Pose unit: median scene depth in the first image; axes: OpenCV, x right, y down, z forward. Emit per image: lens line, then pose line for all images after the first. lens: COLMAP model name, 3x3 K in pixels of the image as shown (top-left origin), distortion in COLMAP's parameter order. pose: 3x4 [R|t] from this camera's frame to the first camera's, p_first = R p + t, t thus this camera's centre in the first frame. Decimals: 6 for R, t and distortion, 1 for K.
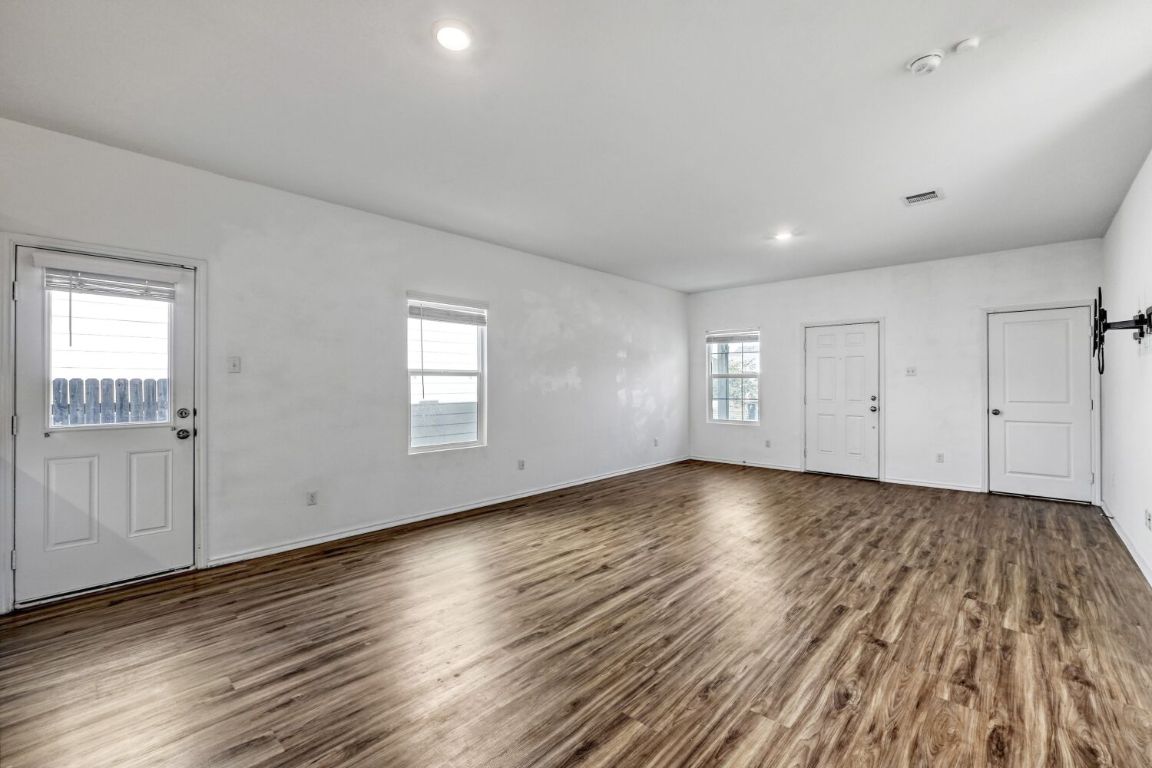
lens RADIAL K [[486.2, 0, 580.6], [0, 486.2, 378.7], [0, 0, 1]] dist [-0.015739, 0.000352]
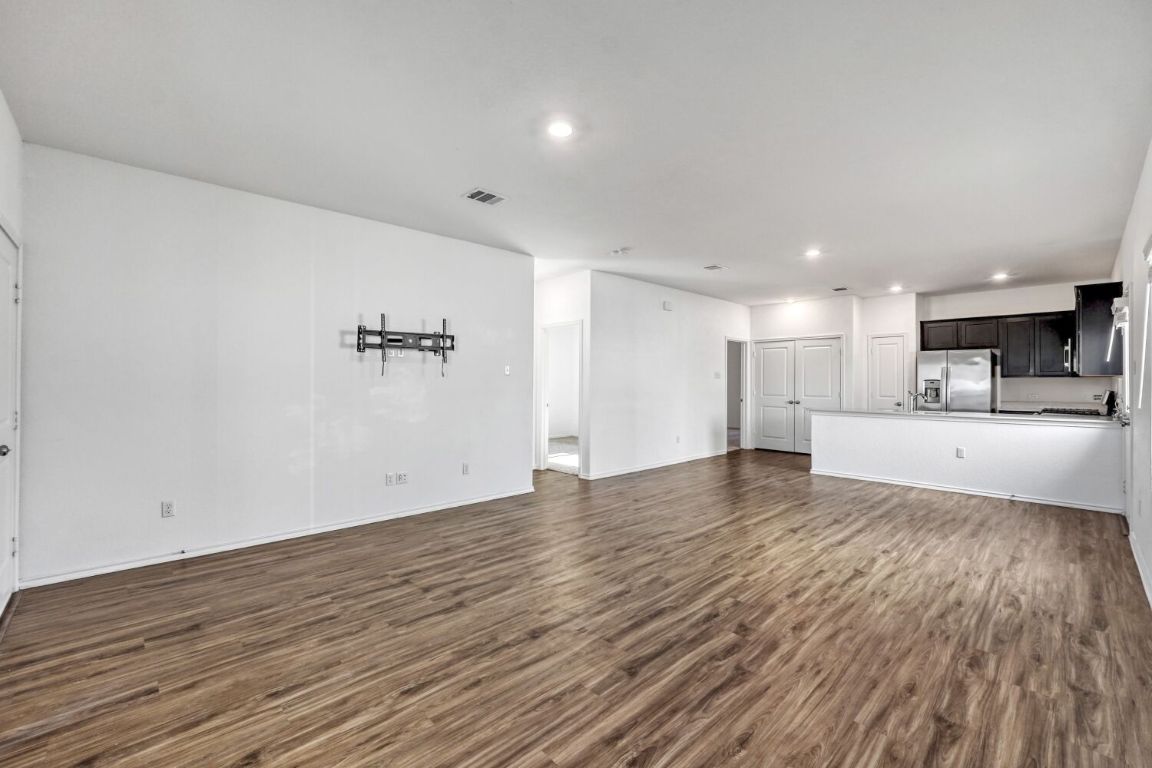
lens RADIAL K [[475.0, 0, 582.8], [0, 475.0, 380.3], [0, 0, 1]] dist [-0.001544, -0.000133]
pose [[-0.997657, -0.000880, 0.068406, 0.564550], [-0.001978, 0.999870, -0.015986, 0.022401], [-0.068383, -0.016084, -0.997529, 2.513356]]
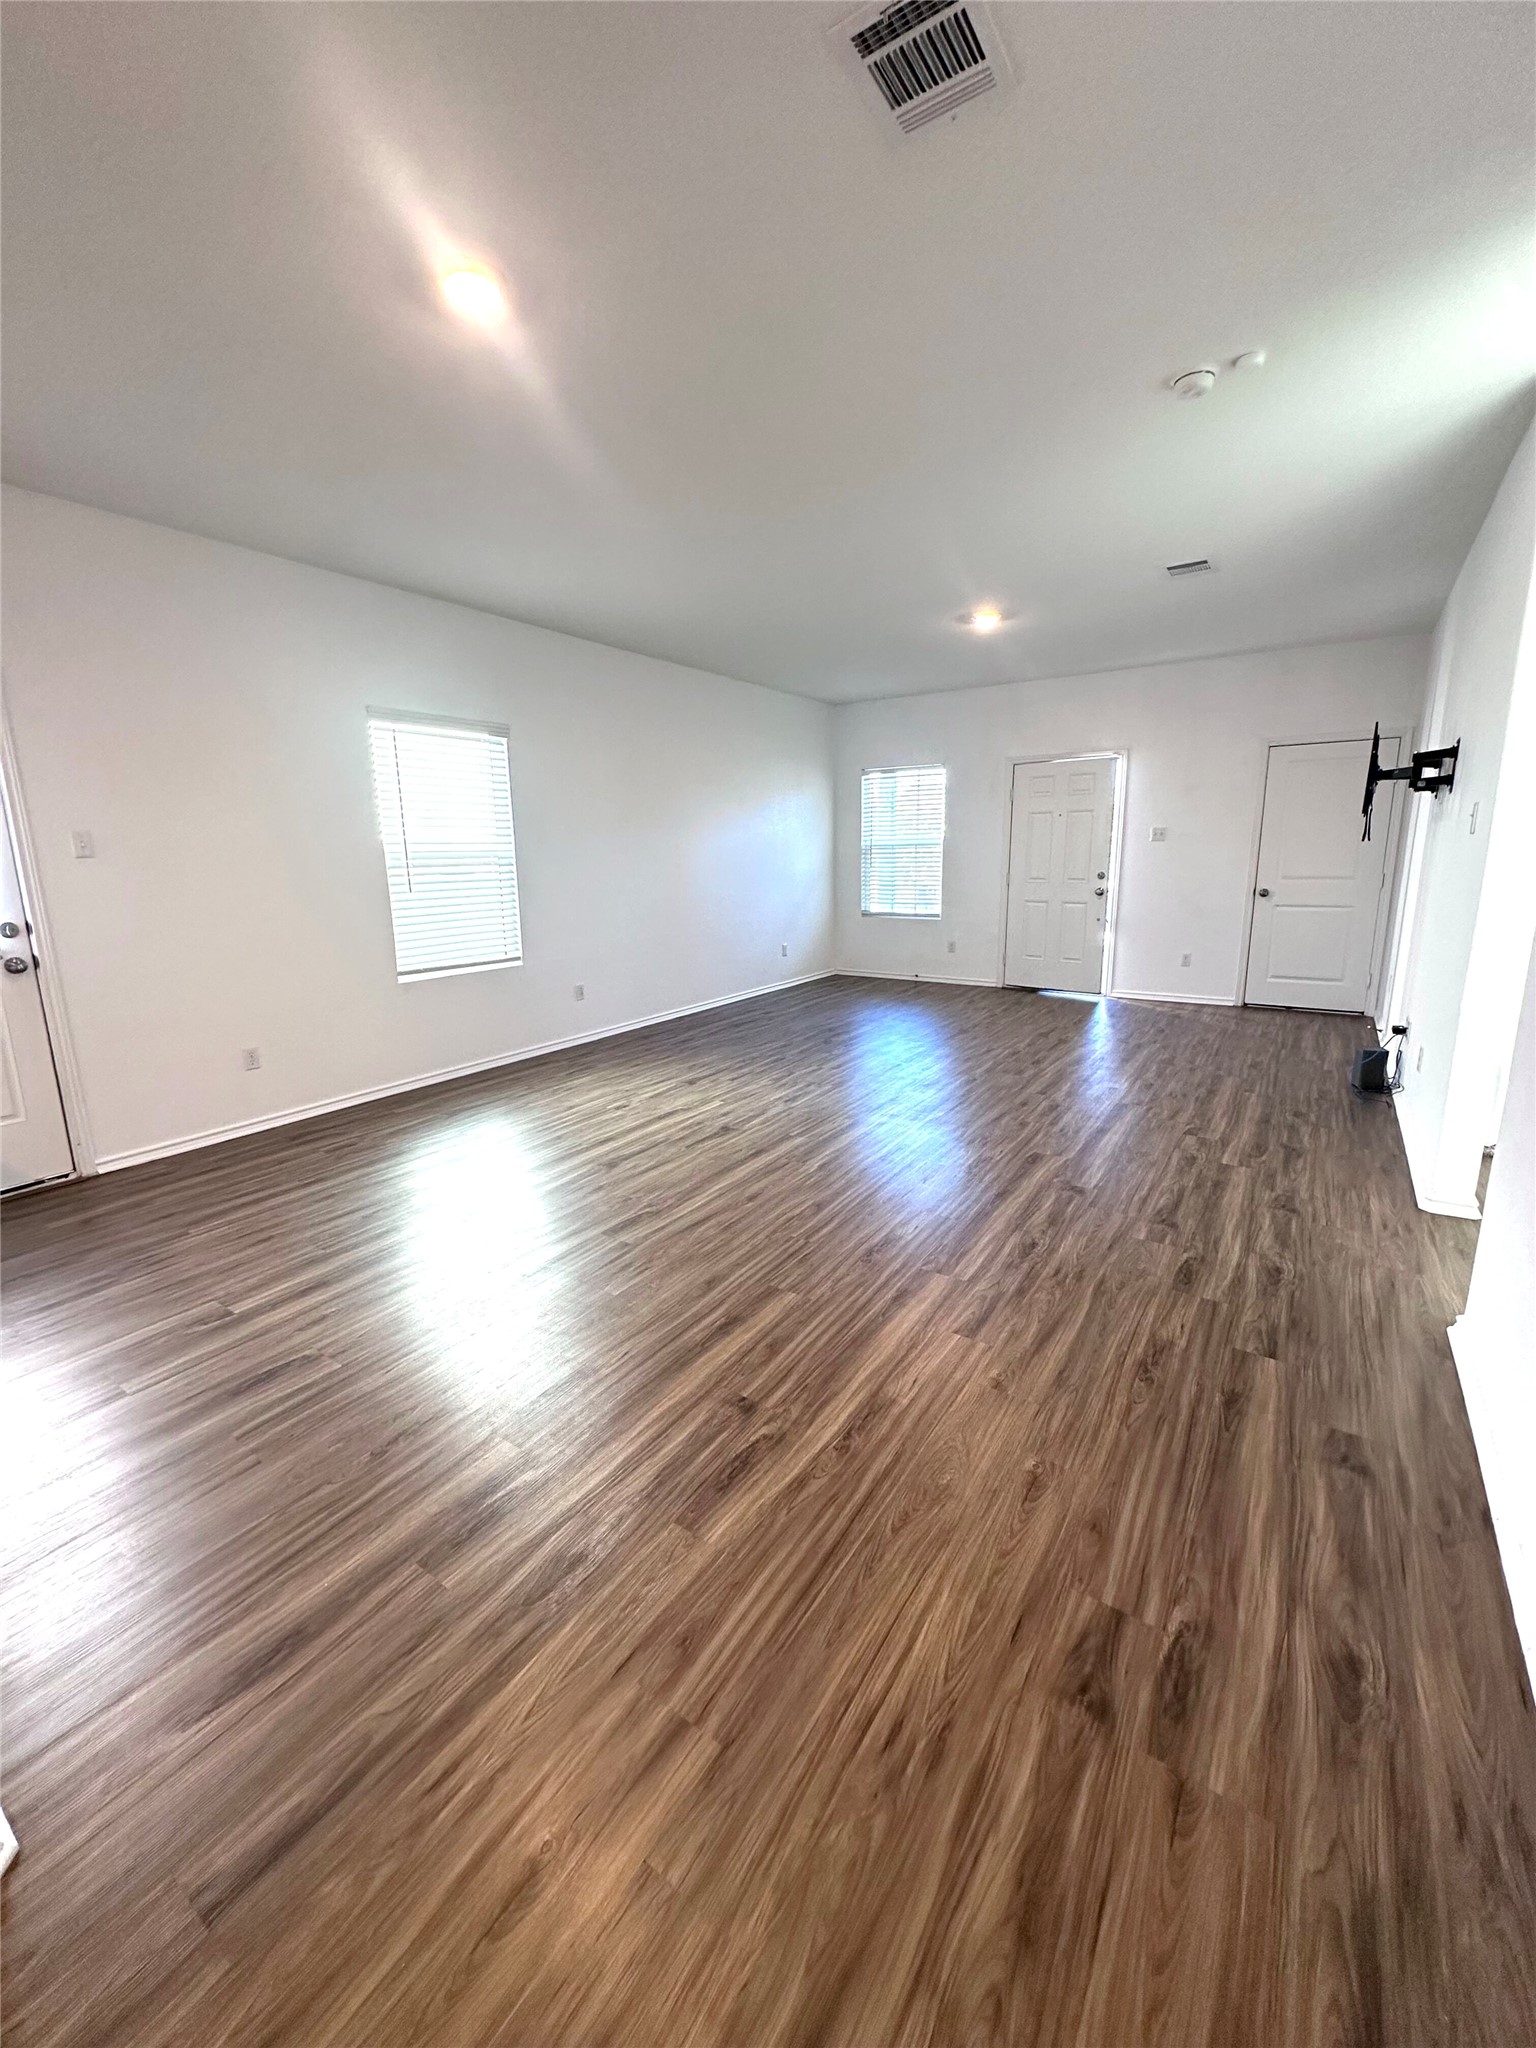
lens RADIAL K [[812.0, 0, 768.0], [0, 812.0, 1024.0], [0, 0, 1]] dist [-0.019730, -0.000050]
pose [[0.989105, -0.046686, 0.139610, -0.051897], [0.015319, 0.975873, 0.217803, -0.020365], [-0.146410, -0.213291, 0.965956, -0.135311]]
